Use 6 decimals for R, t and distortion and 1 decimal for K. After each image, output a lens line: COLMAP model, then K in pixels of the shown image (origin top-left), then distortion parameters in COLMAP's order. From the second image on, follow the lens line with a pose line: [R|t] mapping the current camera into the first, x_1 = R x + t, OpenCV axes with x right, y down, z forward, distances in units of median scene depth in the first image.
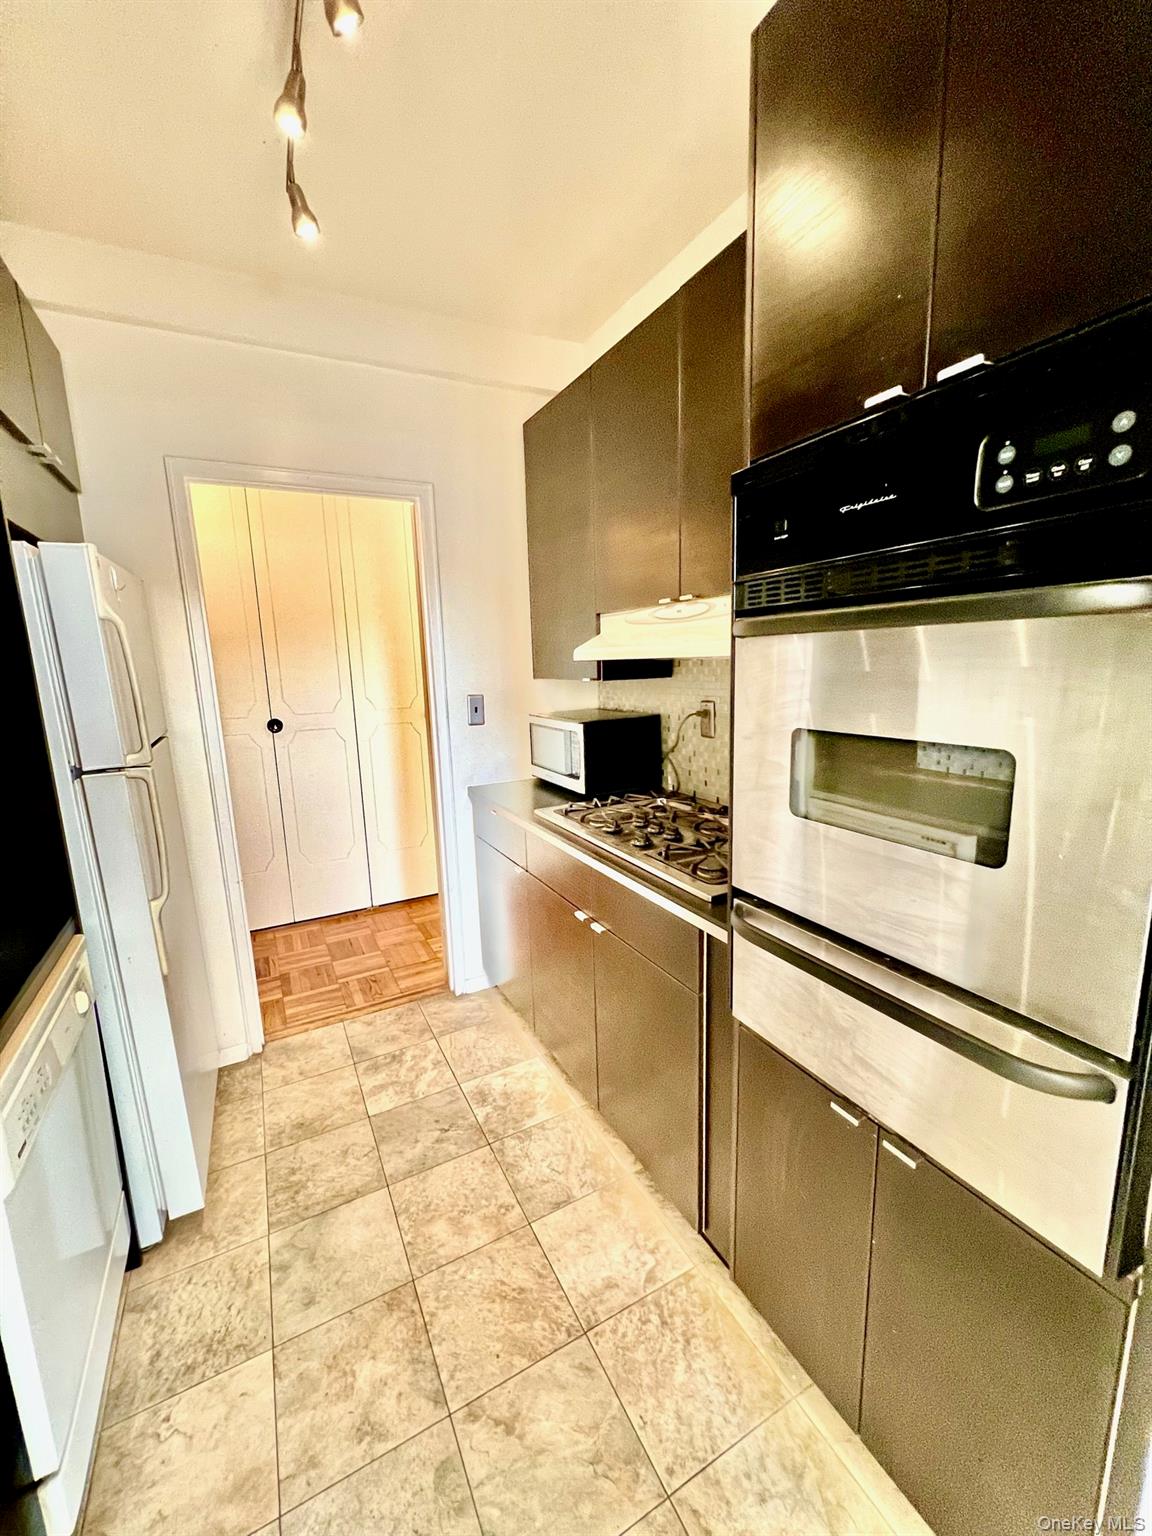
lens RADIAL K [[612.8, 0, 574.1], [0, 612.8, 769.8], [0, 0, 1]] dist [-0.001842, 0.000282]
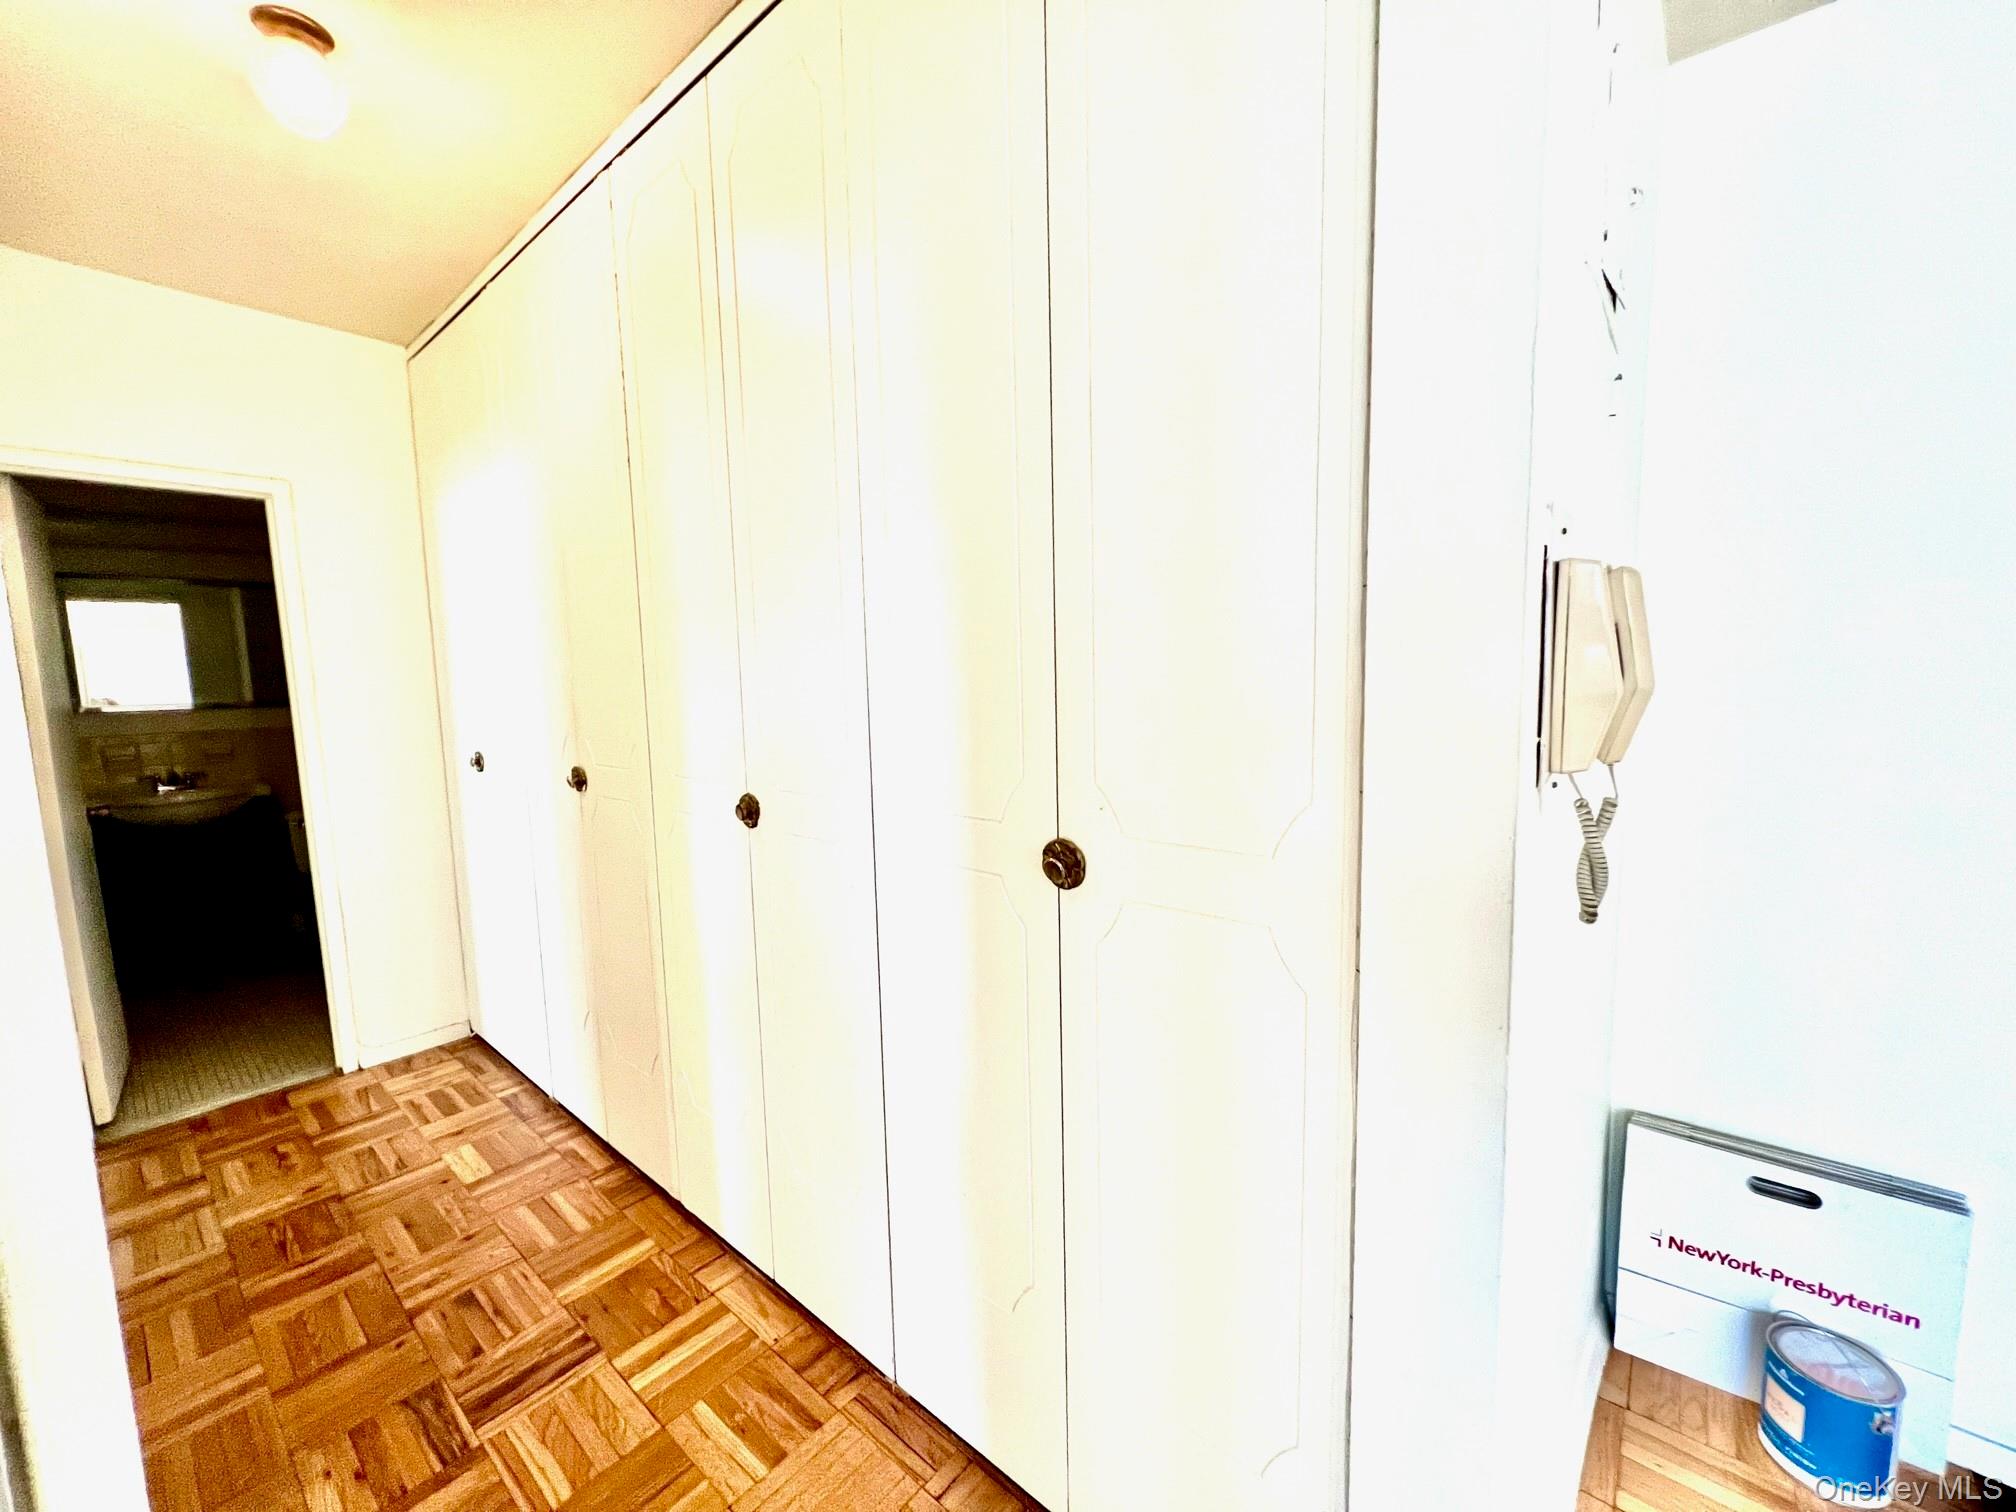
lens RADIAL K [[804.3, 0, 1005.3], [0, 804.3, 760.1], [0, 0, 1]] dist [-0.001842, 0.000282]
pose [[0.370469, 0.131378, -0.919506, 0.085724], [-0.153602, 0.984982, 0.078847, -0.259762], [0.916056, 0.112027, 0.385086, 1.419085]]
